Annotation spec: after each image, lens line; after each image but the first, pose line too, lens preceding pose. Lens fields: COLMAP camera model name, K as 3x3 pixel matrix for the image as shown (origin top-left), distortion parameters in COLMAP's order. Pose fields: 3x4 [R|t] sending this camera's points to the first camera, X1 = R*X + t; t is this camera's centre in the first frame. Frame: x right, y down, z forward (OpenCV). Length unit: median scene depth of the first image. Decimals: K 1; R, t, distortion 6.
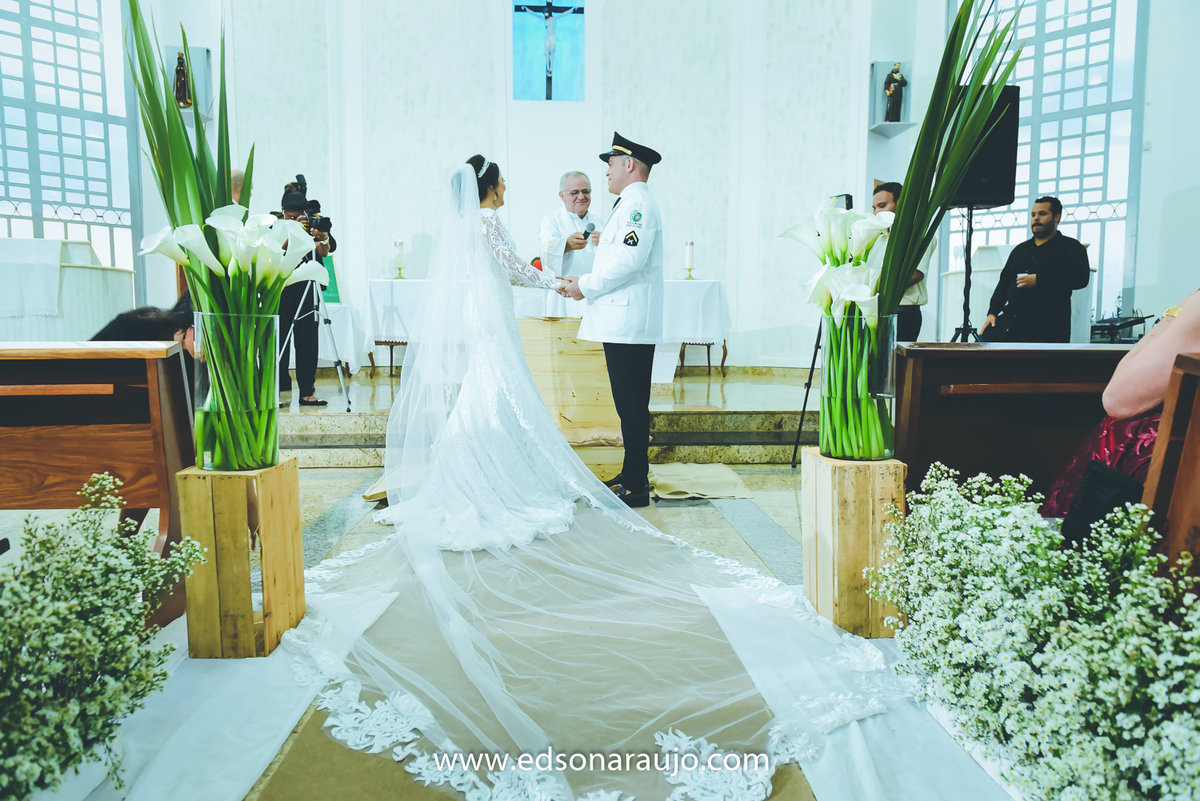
lens RADIAL K [[816.3, 0, 597.4], [0, 816.3, 414.9], [0, 0, 1]] dist [-0.014240, -0.003320]
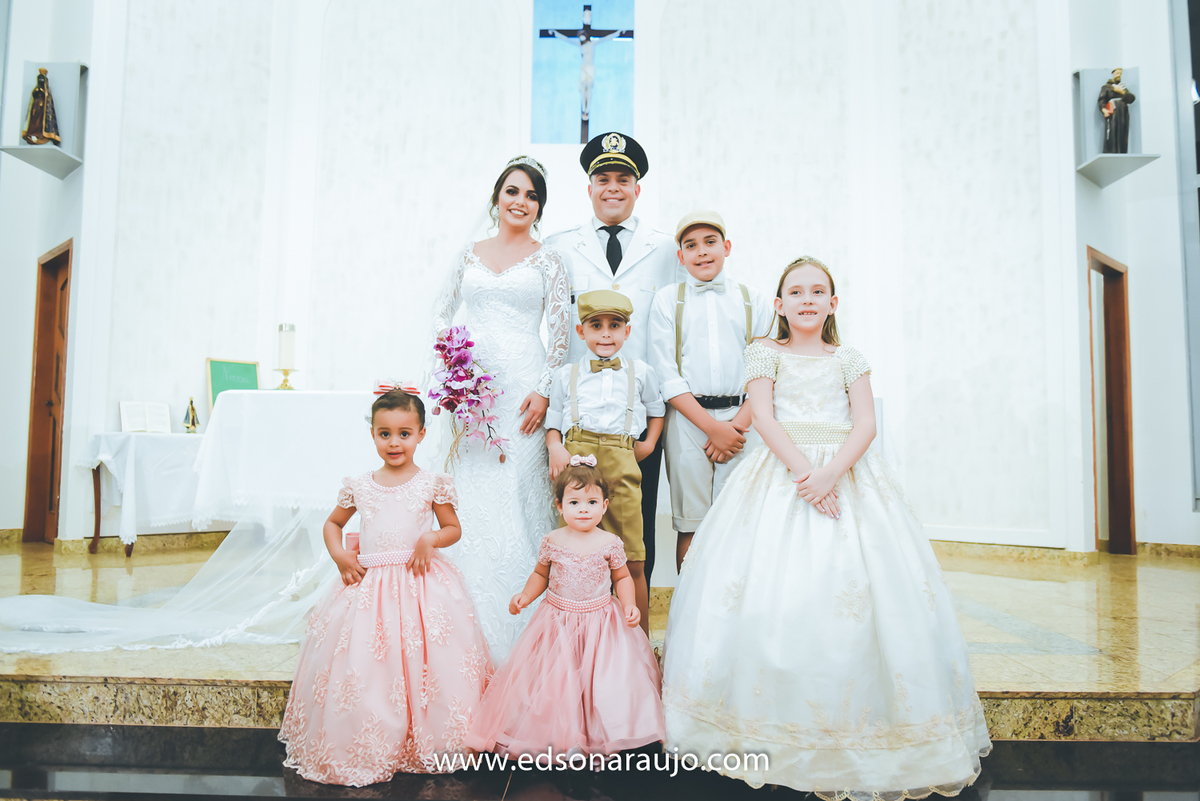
lens RADIAL K [[929.7, 0, 600.0], [0, 929.7, 400.5], [0, 0, 1]] dist [-0.041151, -0.000994]
pose [[0.998164, 0.005799, -0.060283, 0.004753], [-0.016095, 0.985009, -0.171753, -0.039681], [0.058383, 0.172408, 0.983294, 0.281497]]
